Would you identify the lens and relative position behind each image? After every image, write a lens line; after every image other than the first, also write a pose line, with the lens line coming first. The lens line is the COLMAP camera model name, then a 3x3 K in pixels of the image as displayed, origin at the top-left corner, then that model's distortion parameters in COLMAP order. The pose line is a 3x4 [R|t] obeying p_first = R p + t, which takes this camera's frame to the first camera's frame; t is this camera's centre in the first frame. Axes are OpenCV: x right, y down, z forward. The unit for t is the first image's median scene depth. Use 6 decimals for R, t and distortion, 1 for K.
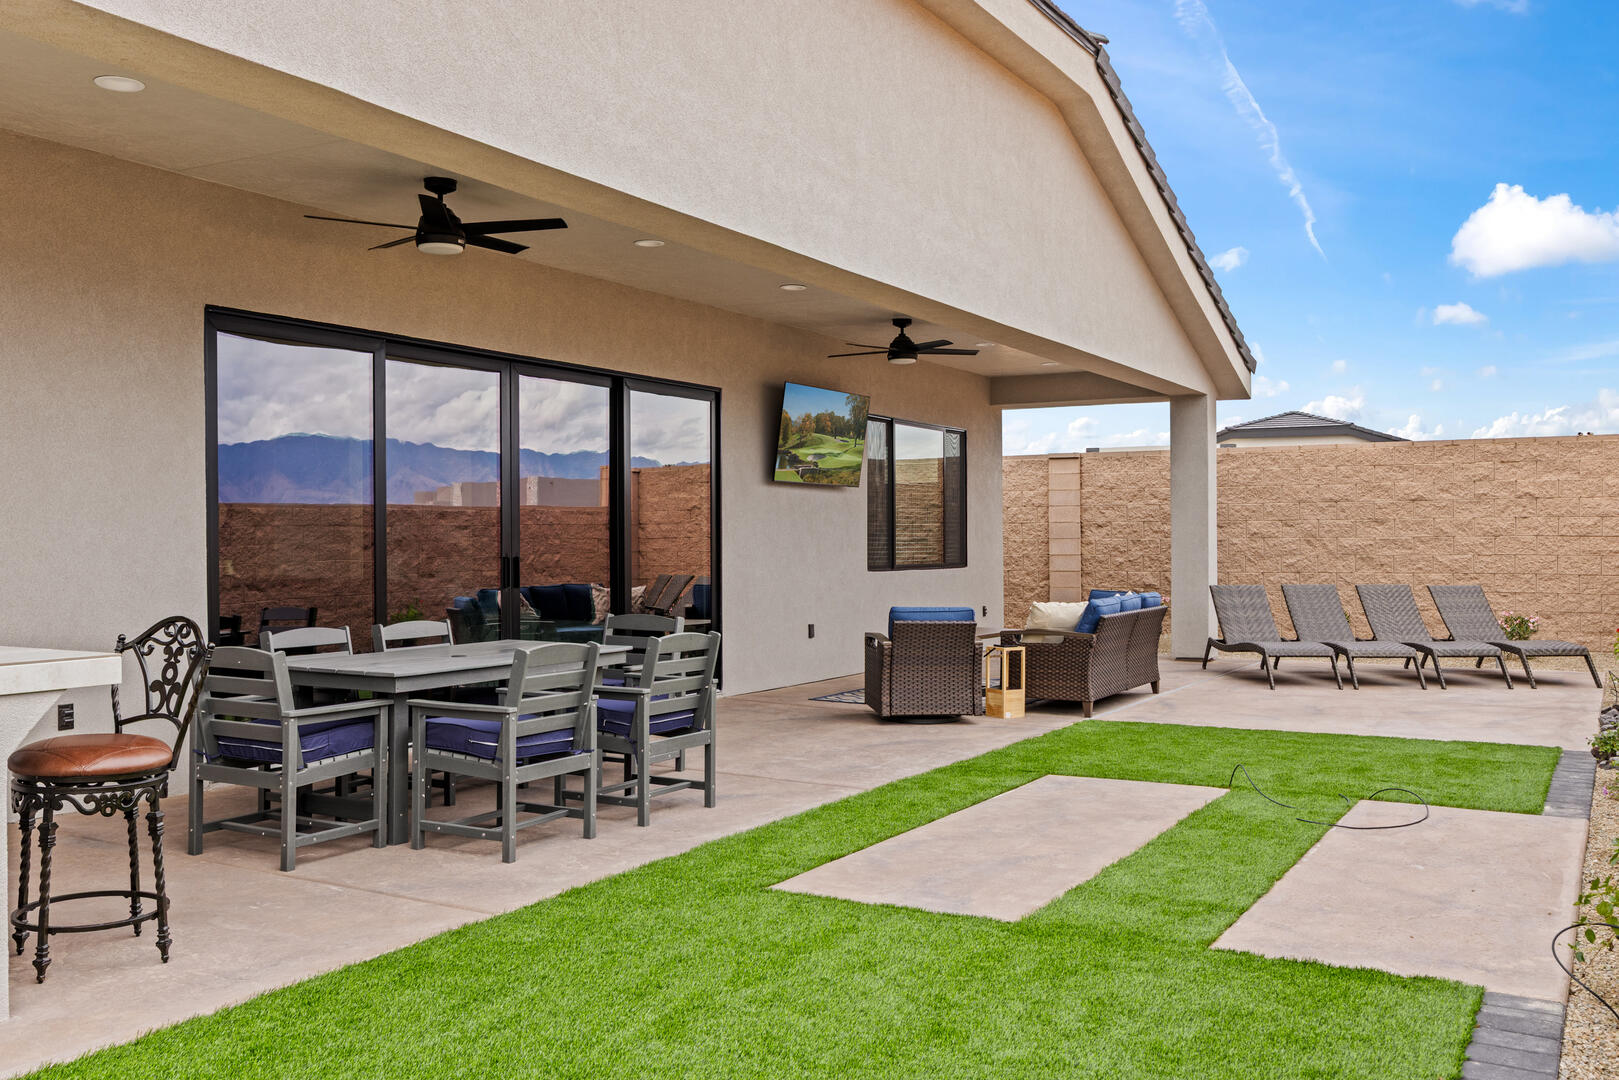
lens RADIAL K [[1421.5, 0, 807.1], [0, 1421.5, 550.2], [0, 0, 1]] dist [-0.016533, 0.003231]
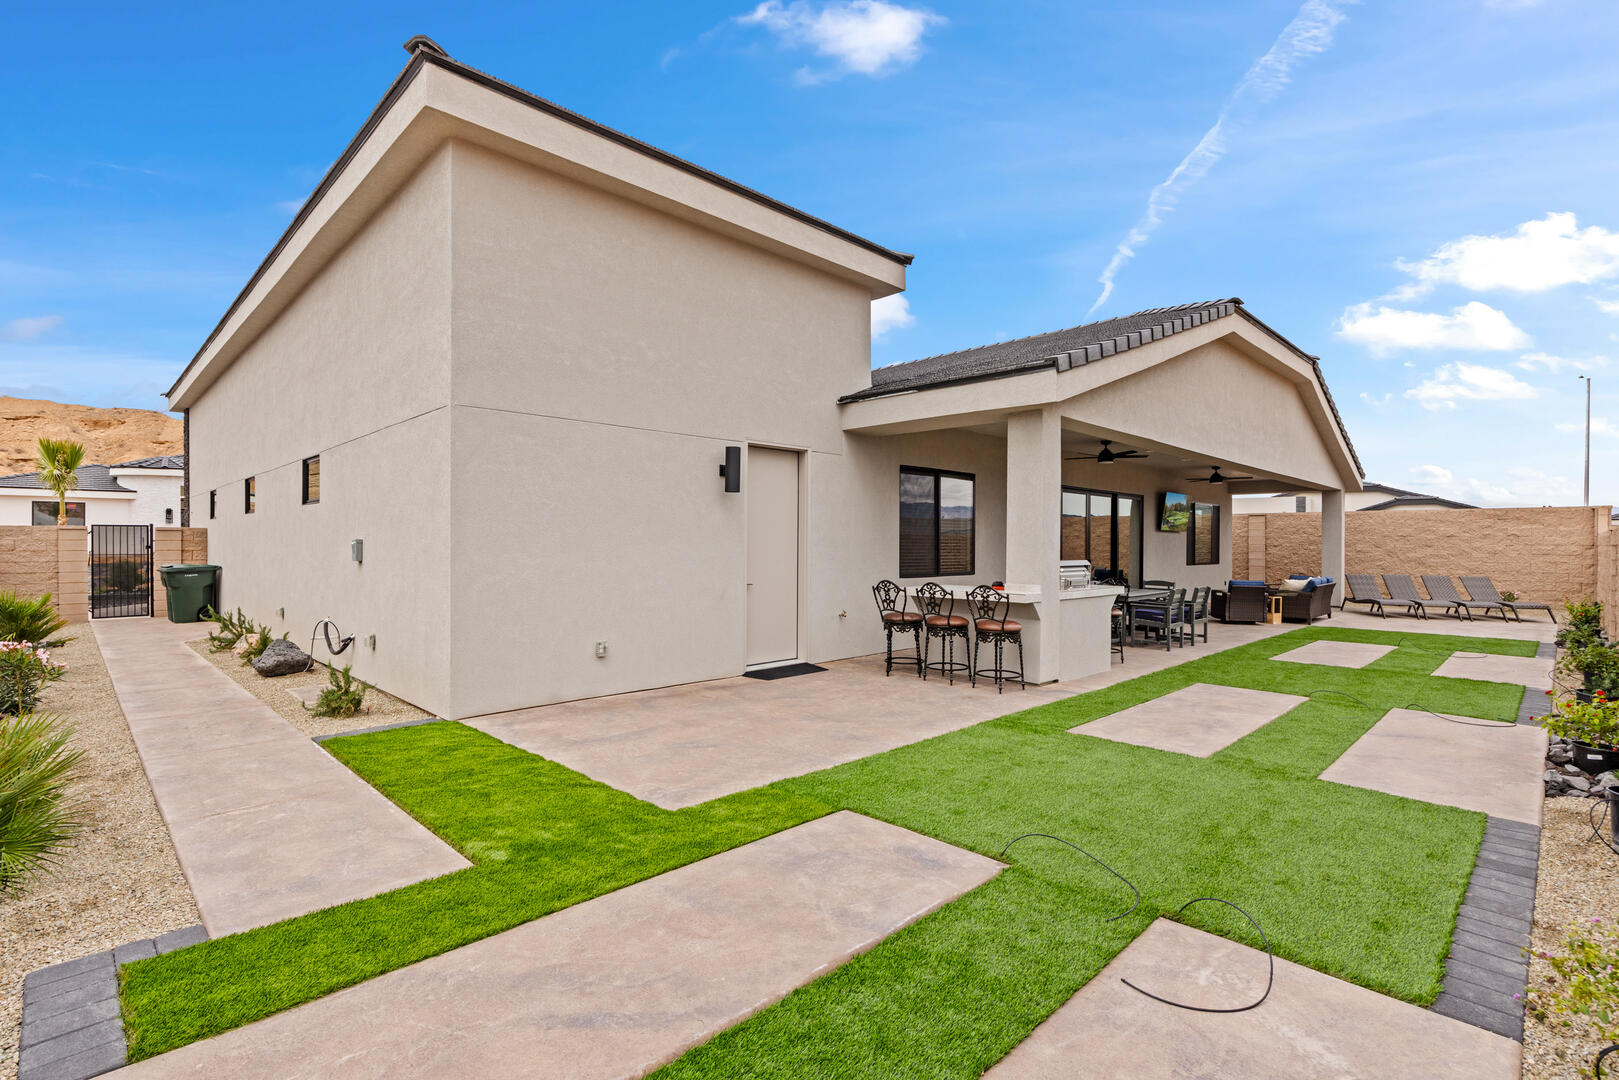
lens RADIAL K [[757.6, 0, 805.4], [0, 757.6, 541.6], [0, 0, 1]] dist [0.002564, -0.000152]
pose [[0.965569, 0.007869, -0.260030, -0.286386], [-0.010314, 0.999914, -0.008040, -0.010639], [0.259944, 0.010445, 0.965567, -0.488911]]
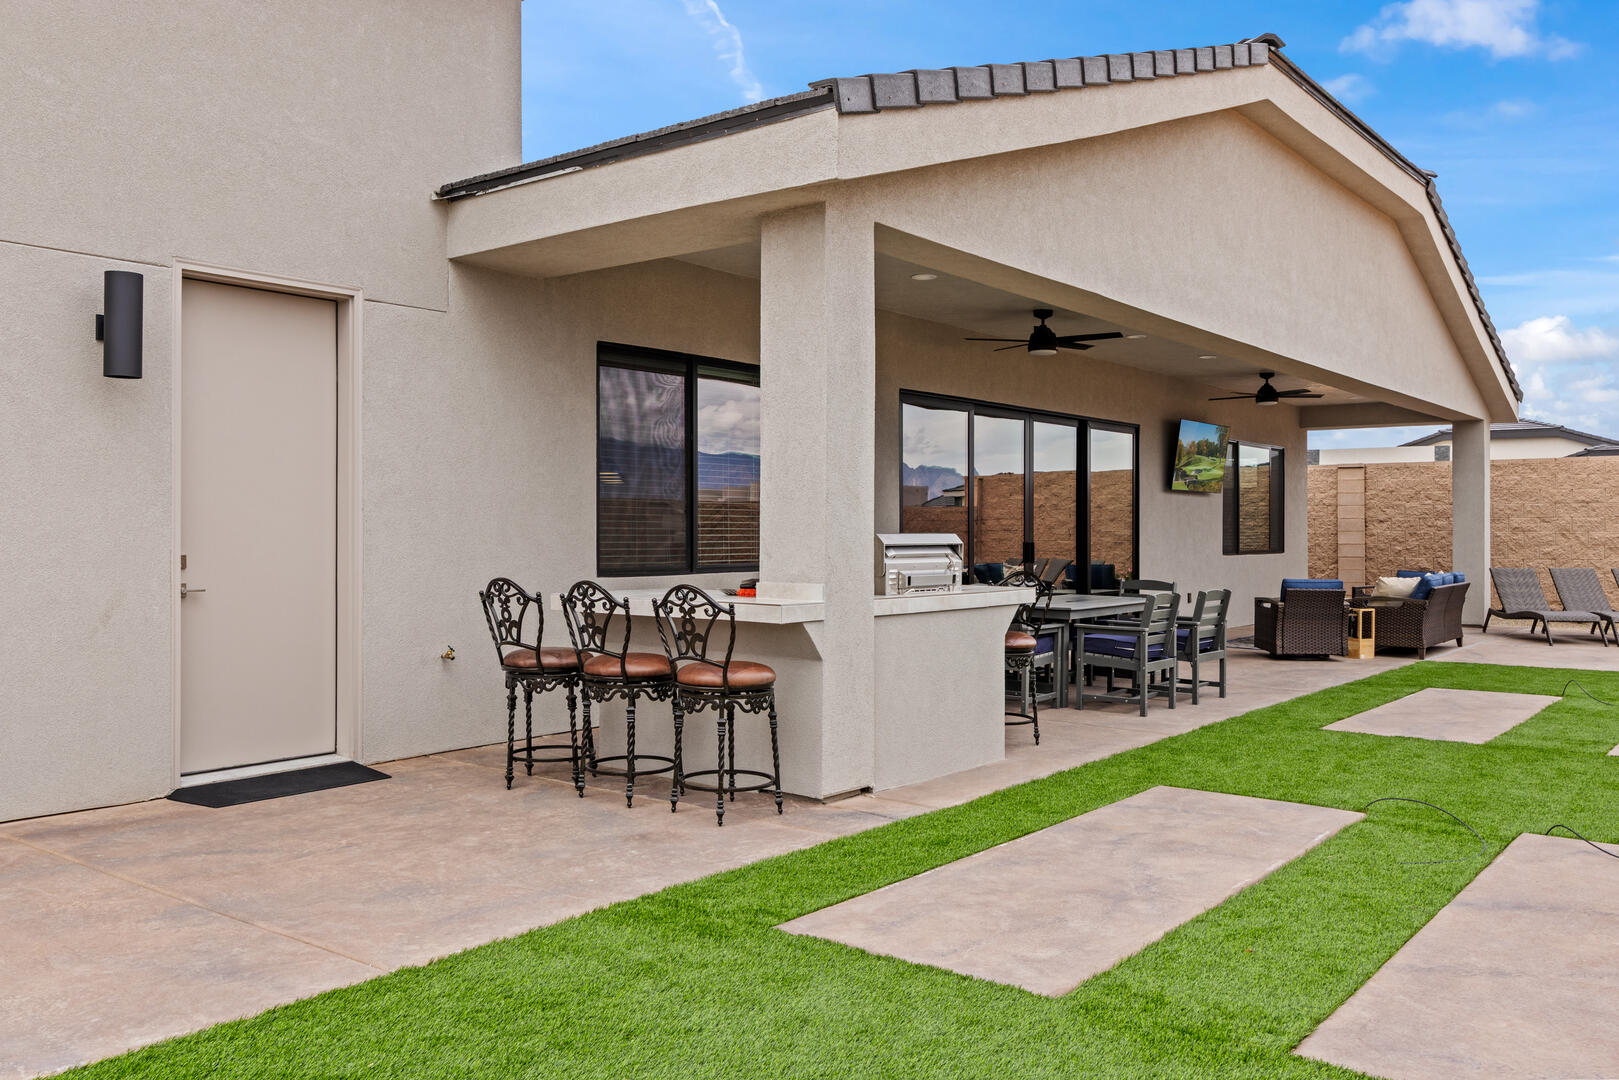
lens RADIAL K [[1298.6, 0, 813.9], [0, 1298.6, 525.1], [0, 0, 1]] dist [0.000191, 0.004354]
pose [[0.989790, 0.003169, -0.142497, -0.188978], [-0.004800, 0.999927, -0.011099, 0.001996], [0.142451, 0.011670, 0.989733, -0.313203]]
